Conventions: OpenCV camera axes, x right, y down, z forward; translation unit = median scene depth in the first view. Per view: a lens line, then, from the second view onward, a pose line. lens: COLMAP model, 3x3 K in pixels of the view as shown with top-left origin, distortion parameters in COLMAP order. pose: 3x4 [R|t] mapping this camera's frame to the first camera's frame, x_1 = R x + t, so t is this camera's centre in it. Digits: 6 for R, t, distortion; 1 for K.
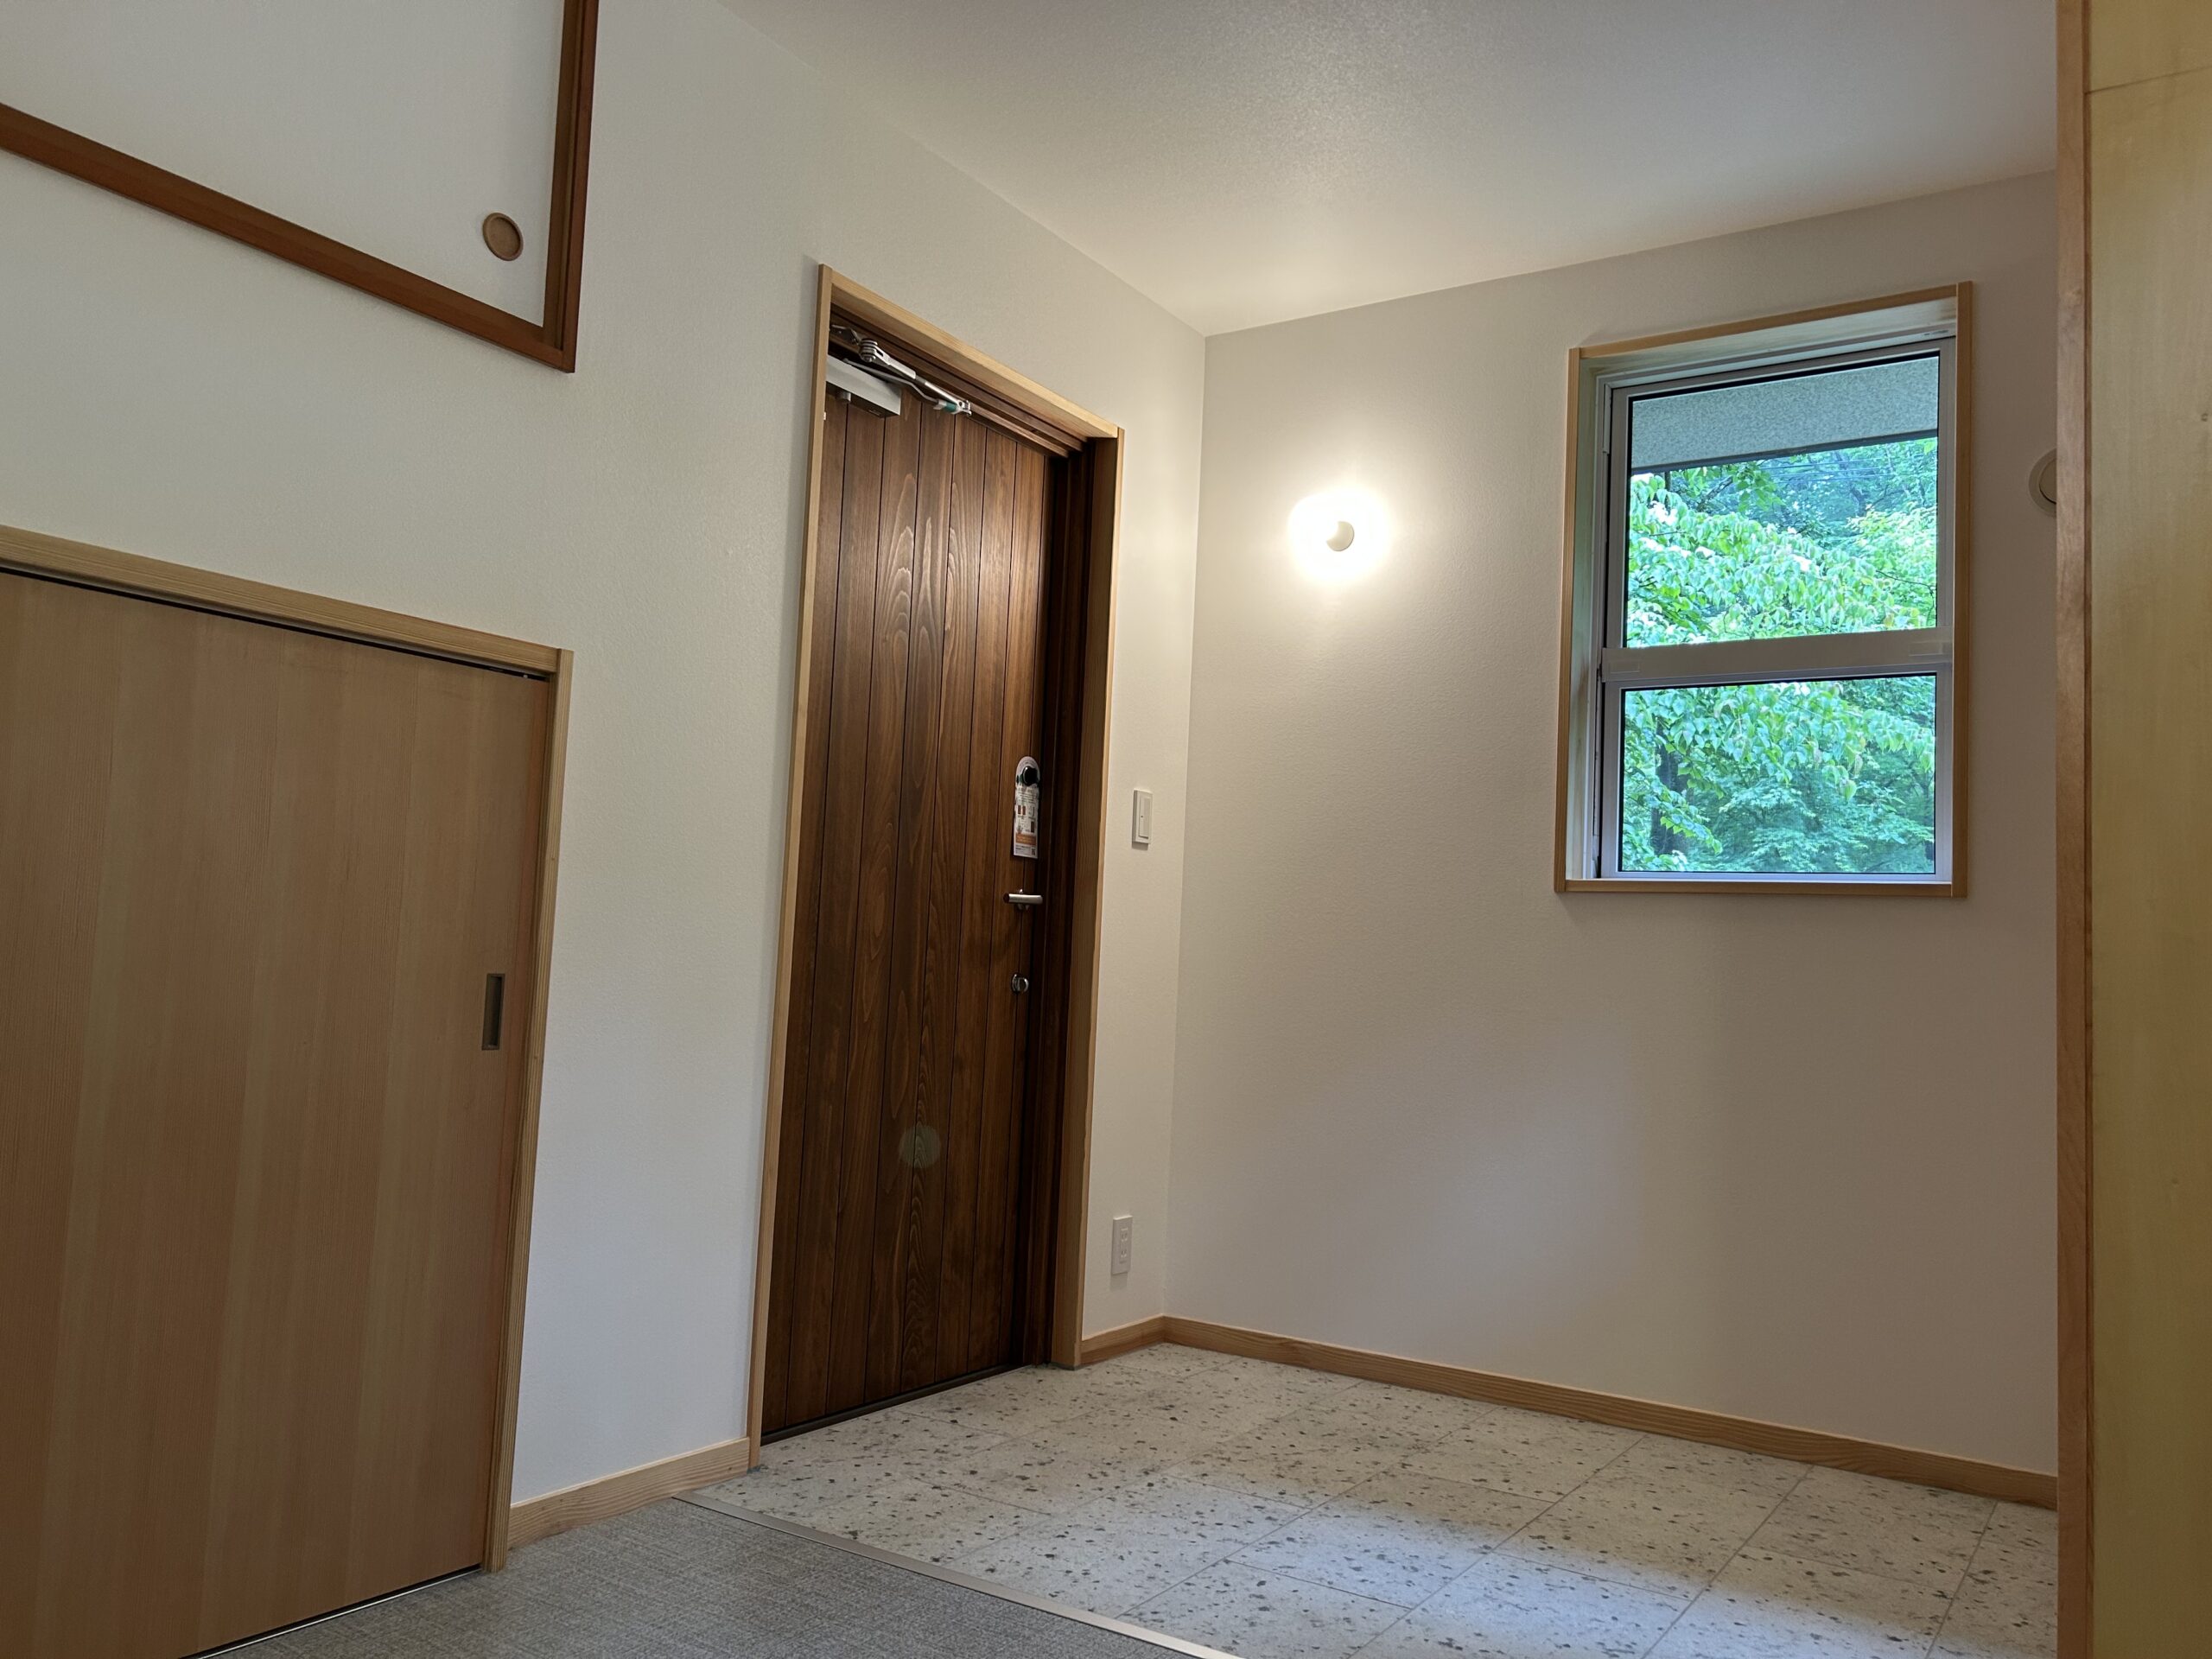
lens RADIAL K [[1674.7, 0, 1105.0], [0, 1674.7, 830.6], [0, 0, 1]] dist [0.037219, -0.000636]
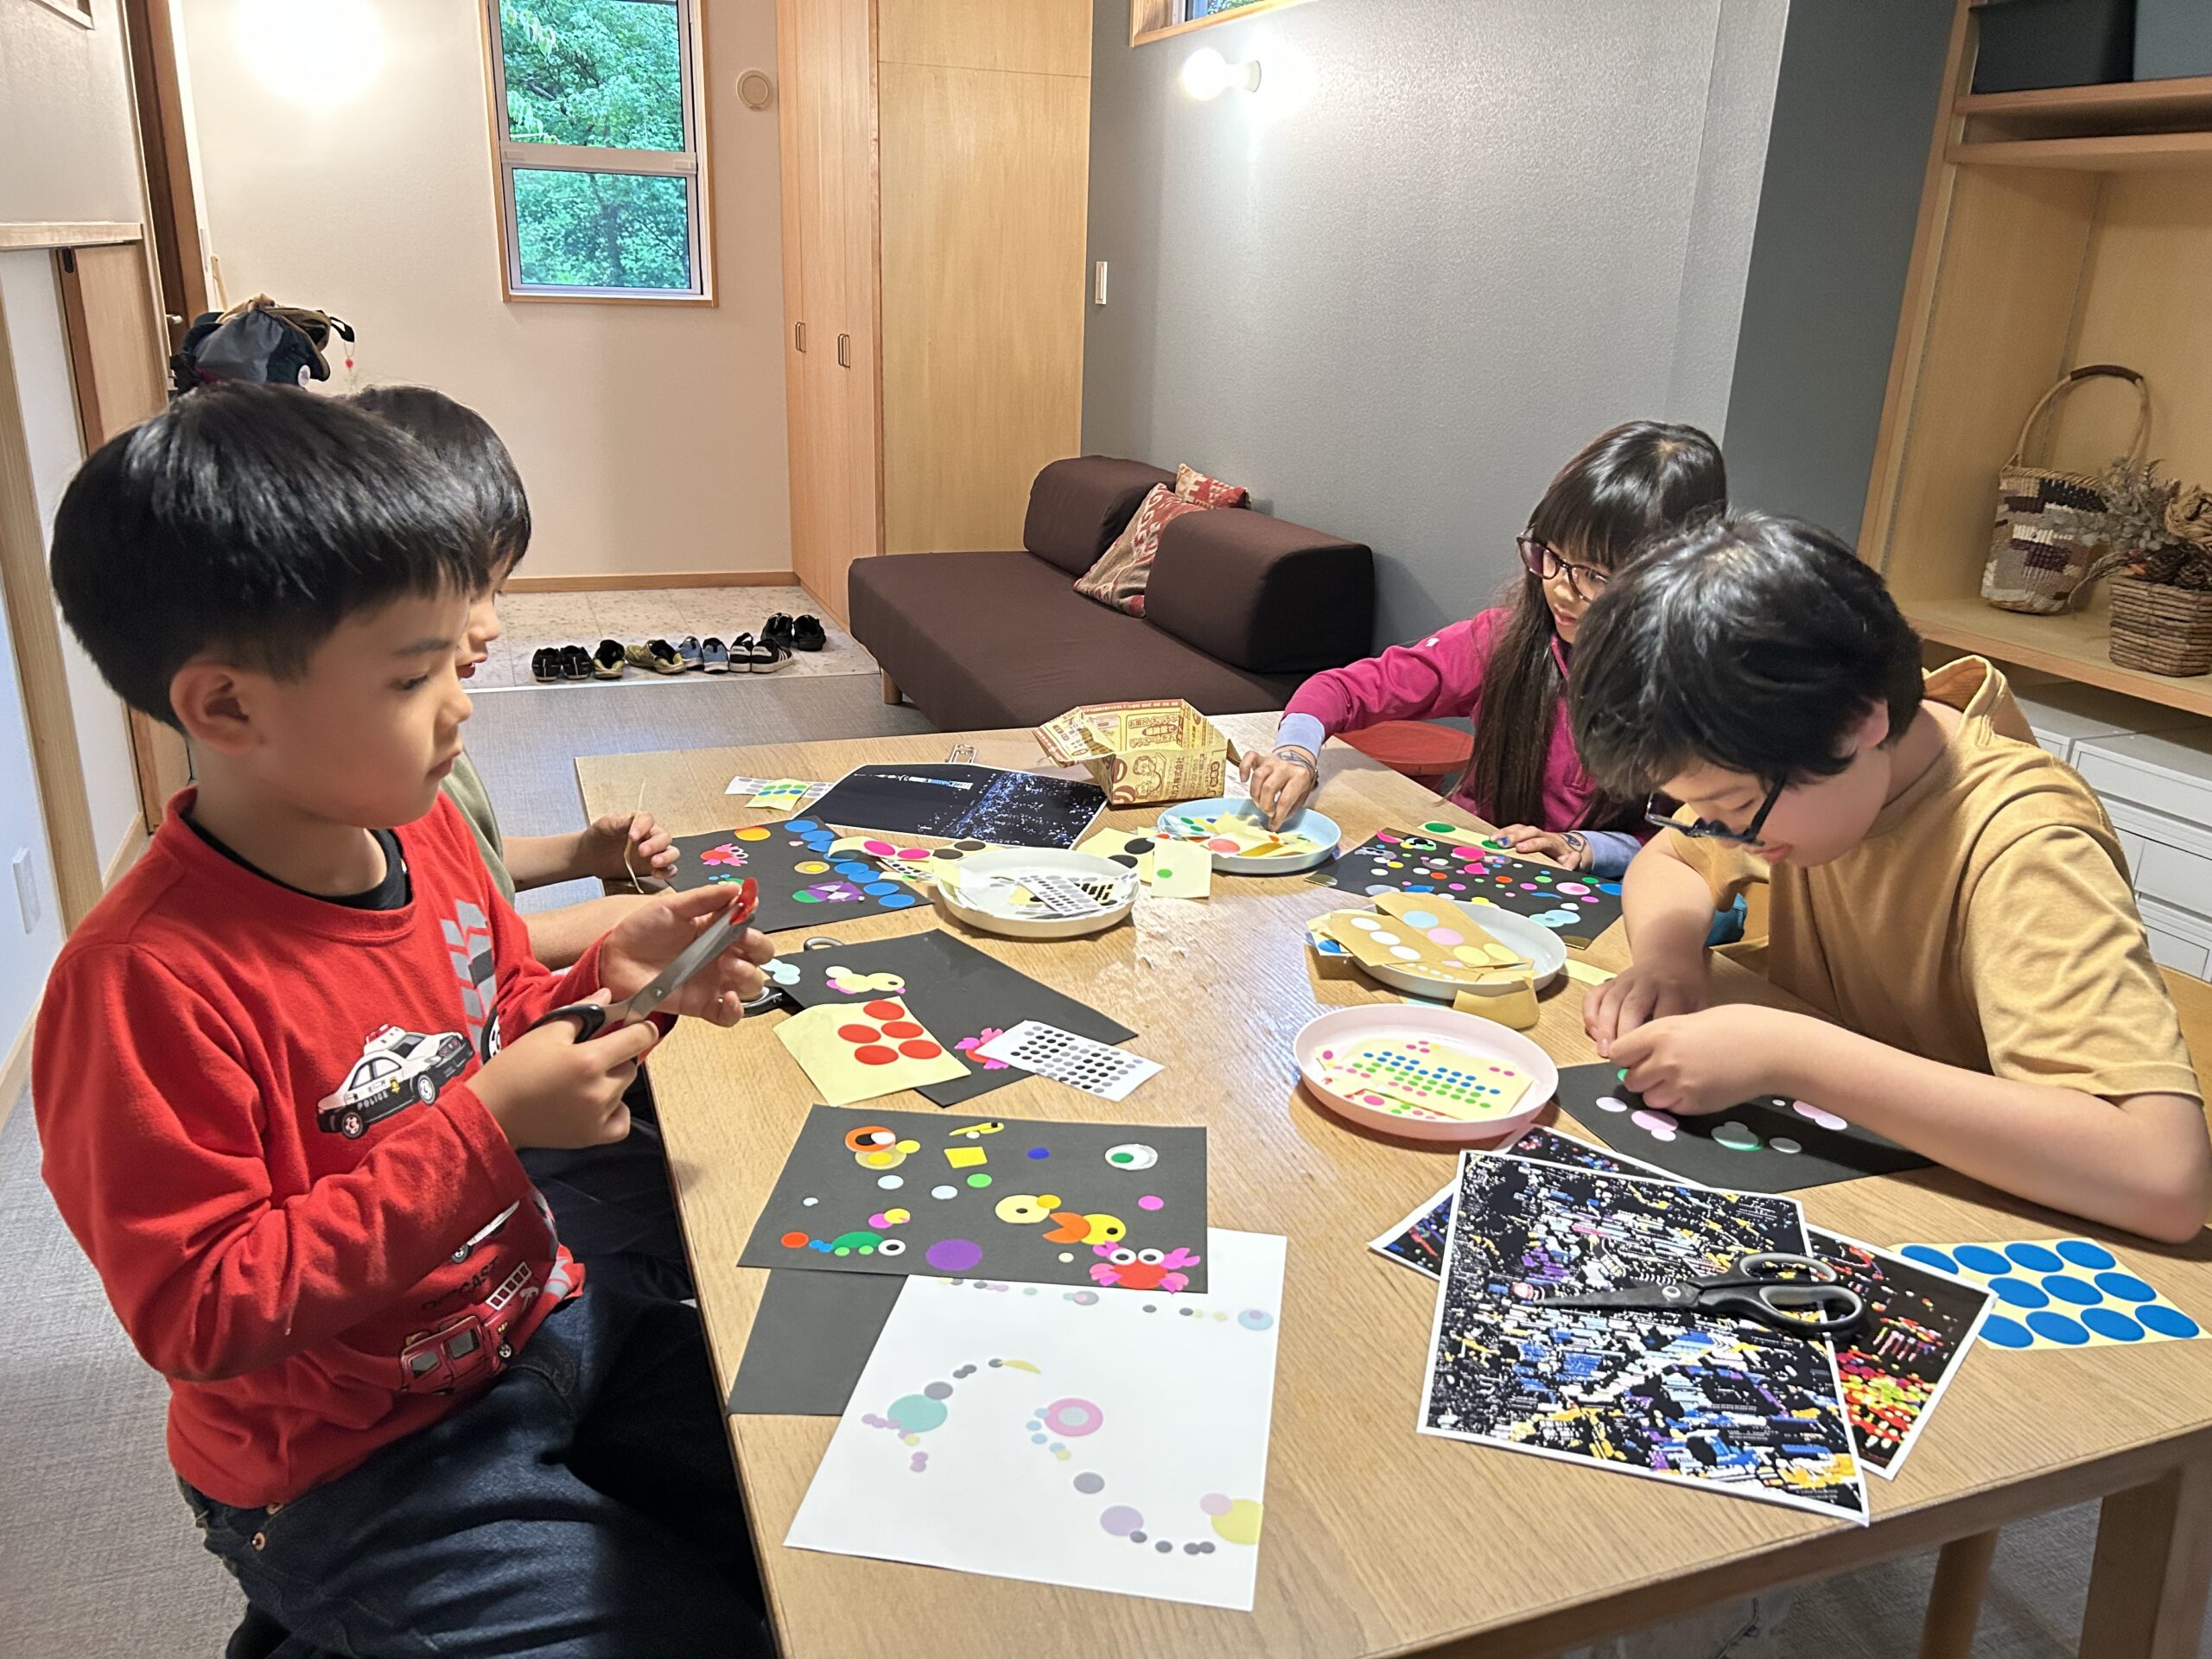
lens RADIAL K [[1674.7, 0, 1102.8], [0, 1674.7, 828.0], [0, 0, 1]] dist [0.037219, -0.000636]
pose [[0.593933, -0.279712, 0.754324, -1.027184], [-0.073709, 0.914752, 0.397236, -0.252533], [-0.801131, -0.291532, 0.522684, -0.688597]]
